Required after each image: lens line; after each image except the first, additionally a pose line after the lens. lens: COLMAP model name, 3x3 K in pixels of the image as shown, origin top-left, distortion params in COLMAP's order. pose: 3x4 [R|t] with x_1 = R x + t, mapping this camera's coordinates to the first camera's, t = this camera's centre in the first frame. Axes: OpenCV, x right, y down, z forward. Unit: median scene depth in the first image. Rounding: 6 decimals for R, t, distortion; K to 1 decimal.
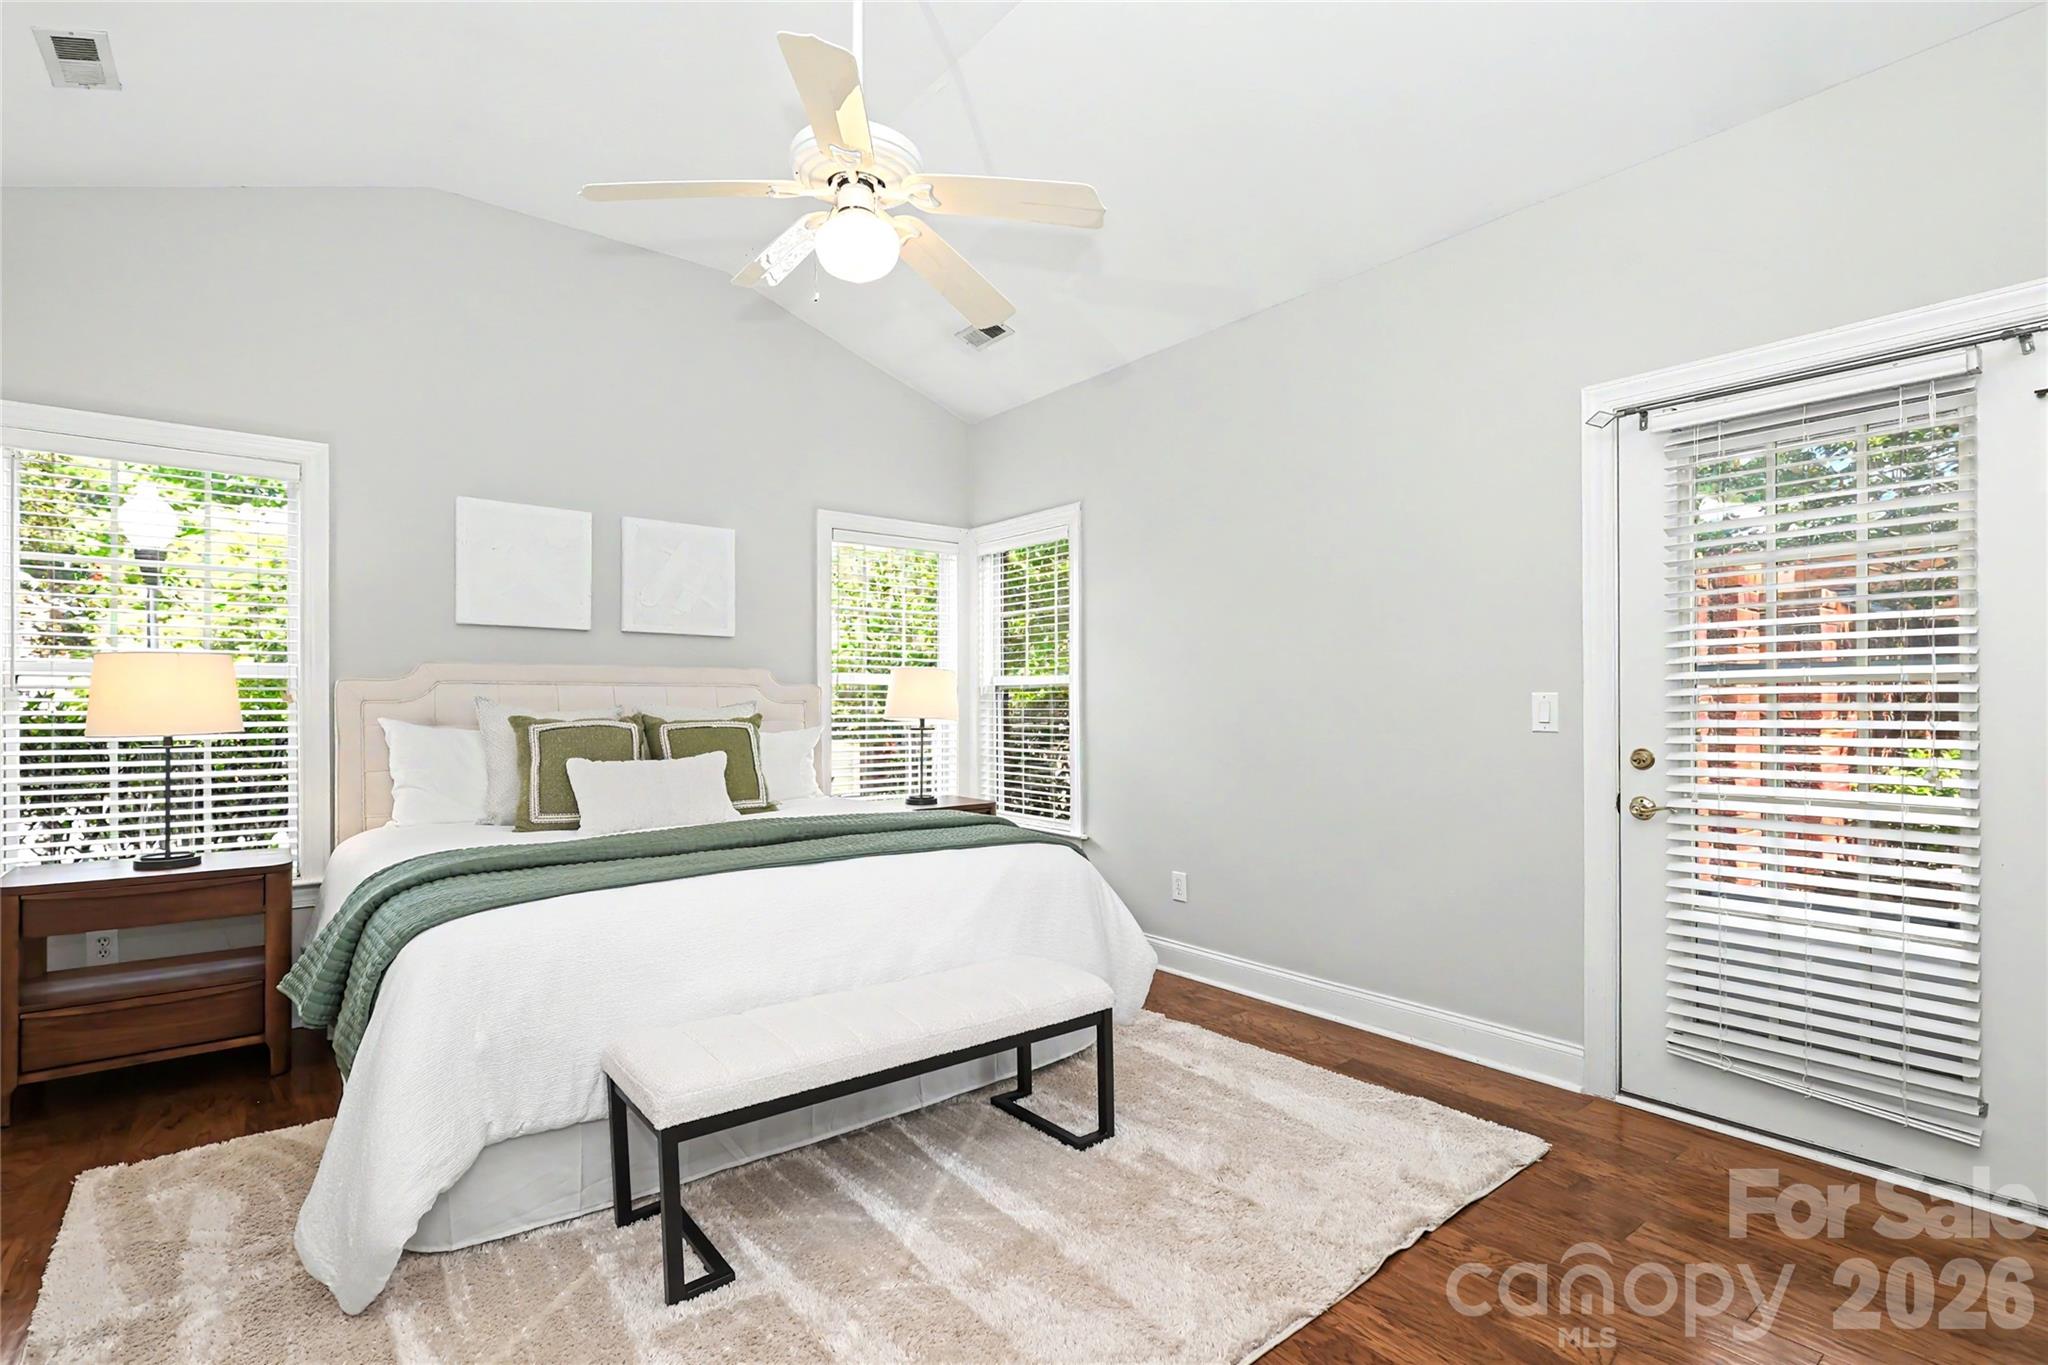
lens RADIAL K [[964.1, 0, 1060.5], [0, 964.1, 718.4], [0, 0, 1]] dist [-0.003950, 0.002190]
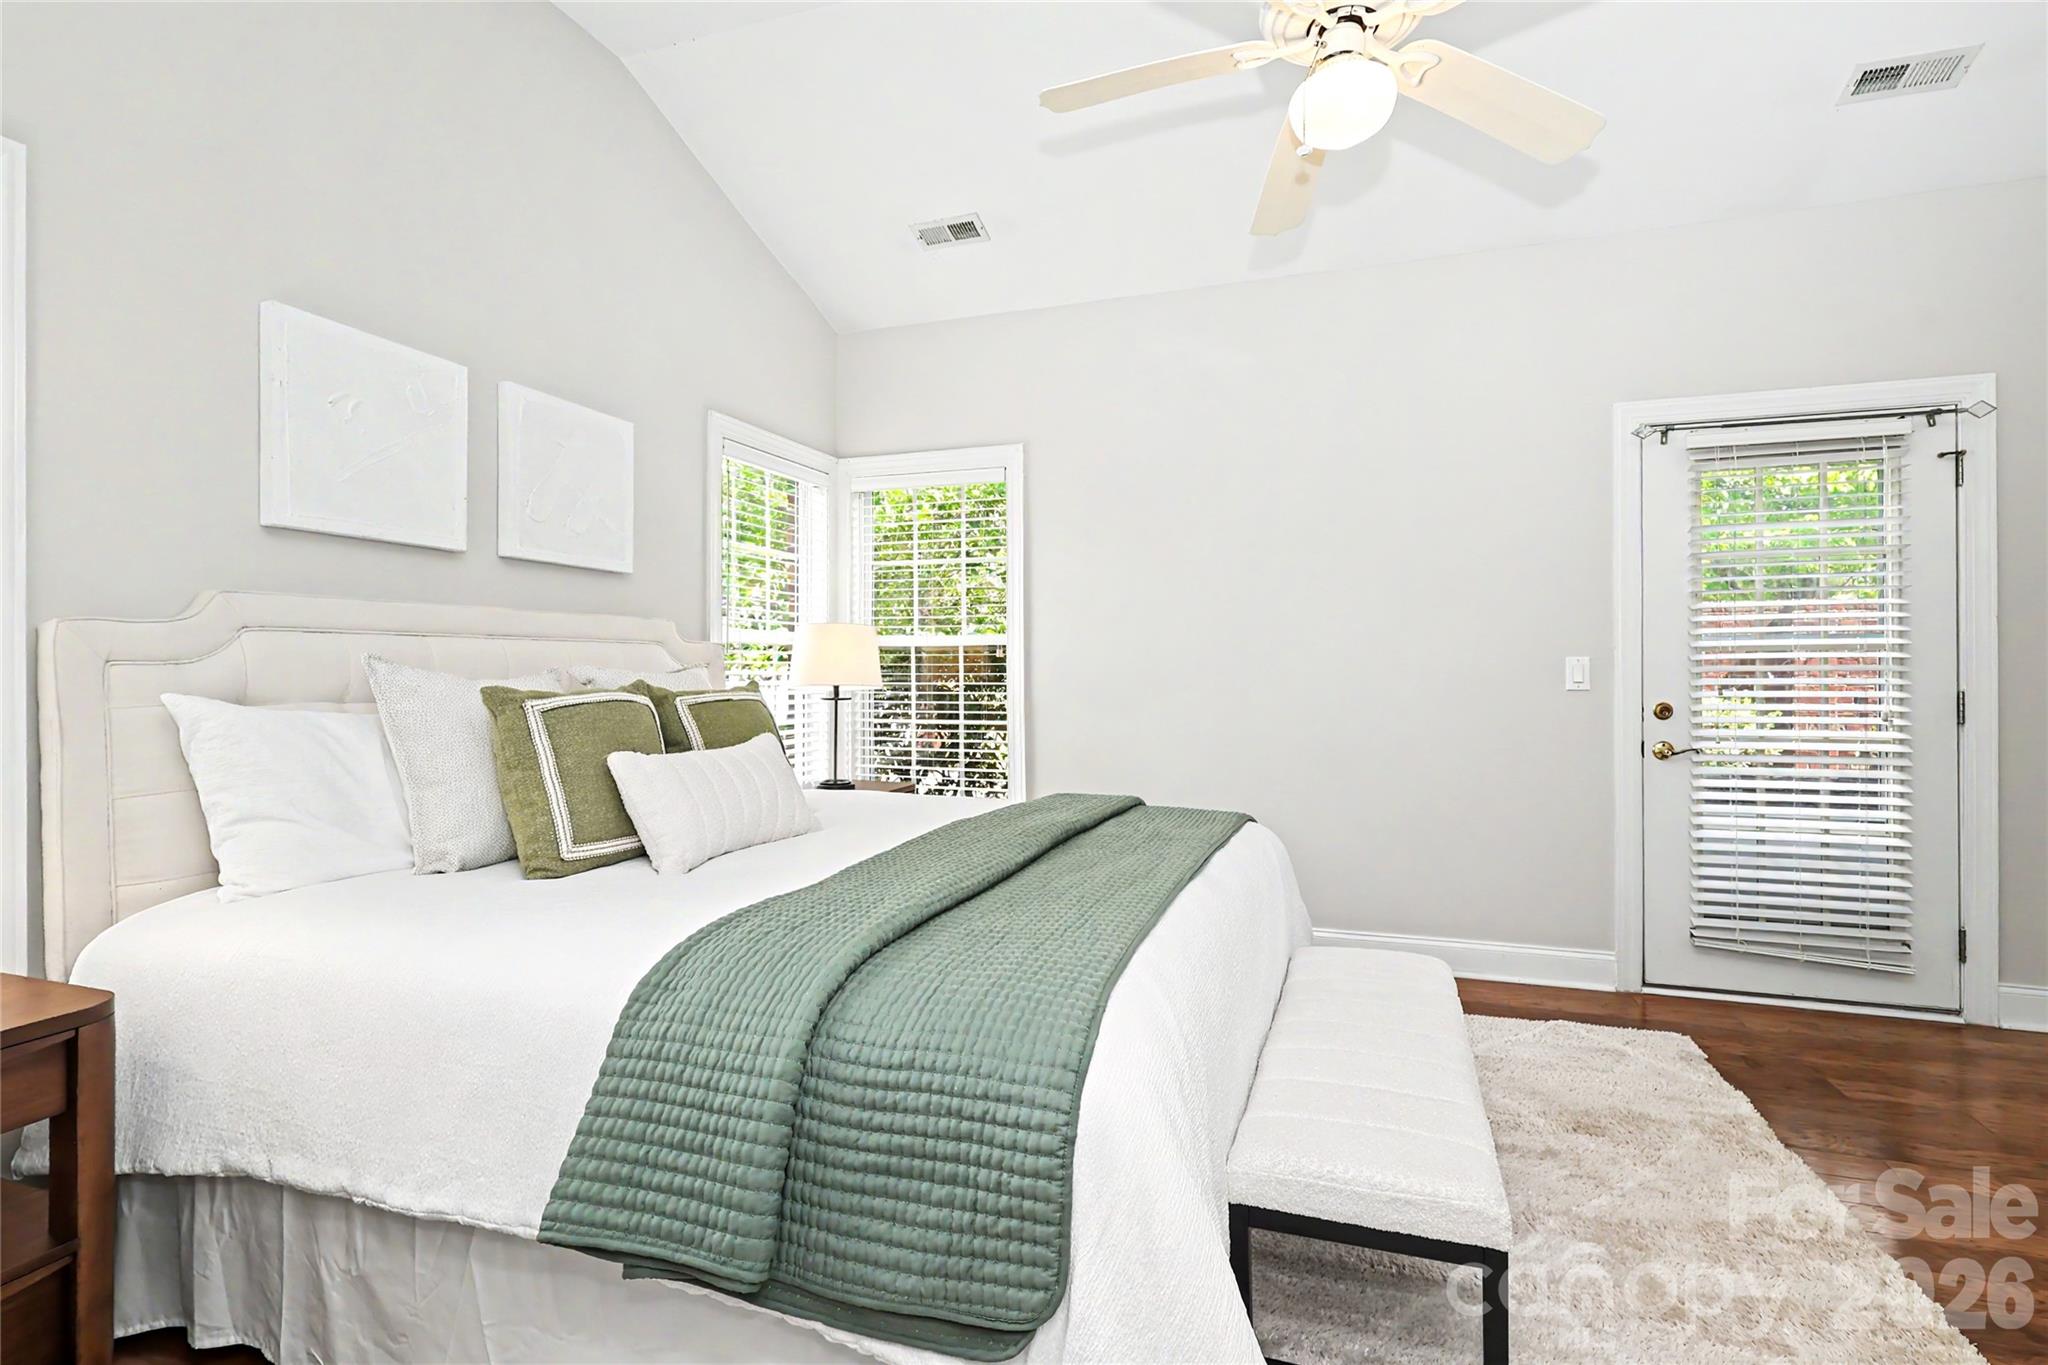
lens RADIAL K [[964.1, 0, 1024.2], [0, 964.1, 674.9], [0, 0, 1]] dist [-0.003950, 0.002190]
pose [[0.848107, -0.004153, 0.529809, -0.546853], [0.009760, 0.999922, -0.007785, -0.001498], [-0.529736, 0.011773, 0.848081, 0.283663]]
